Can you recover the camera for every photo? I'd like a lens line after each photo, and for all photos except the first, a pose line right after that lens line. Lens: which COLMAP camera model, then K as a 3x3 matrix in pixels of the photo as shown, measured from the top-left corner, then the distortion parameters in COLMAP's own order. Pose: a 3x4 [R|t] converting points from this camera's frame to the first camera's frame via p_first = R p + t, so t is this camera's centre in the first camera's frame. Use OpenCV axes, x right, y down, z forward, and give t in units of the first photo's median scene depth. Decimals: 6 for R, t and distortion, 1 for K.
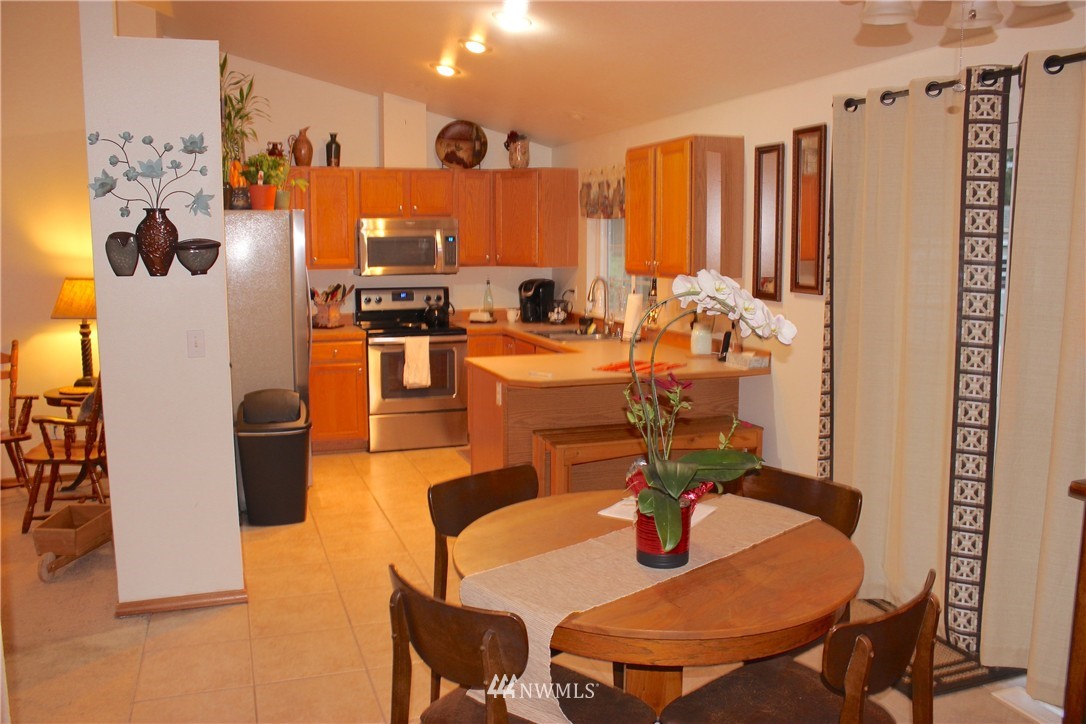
lens RADIAL K [[889.9, 0, 543.0], [0, 889.9, 362.0], [0, 0, 1]] dist [-0.150893, 0.142764]
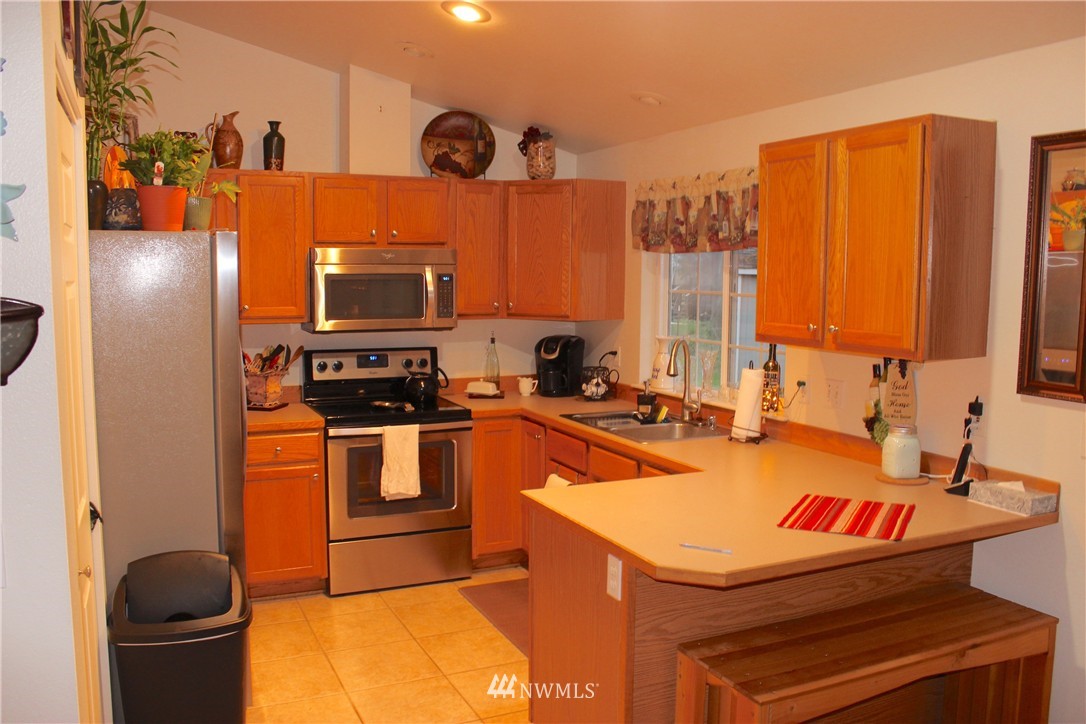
lens RADIAL K [[889.9, 0, 543.0], [0, 889.9, 362.0], [0, 0, 1]] dist [-0.150893, 0.142764]
pose [[0.995569, -0.000802, 0.094033, -0.095618], [0.003930, 0.999445, -0.033089, -0.052049], [-0.093954, 0.033312, 0.995019, 0.314551]]
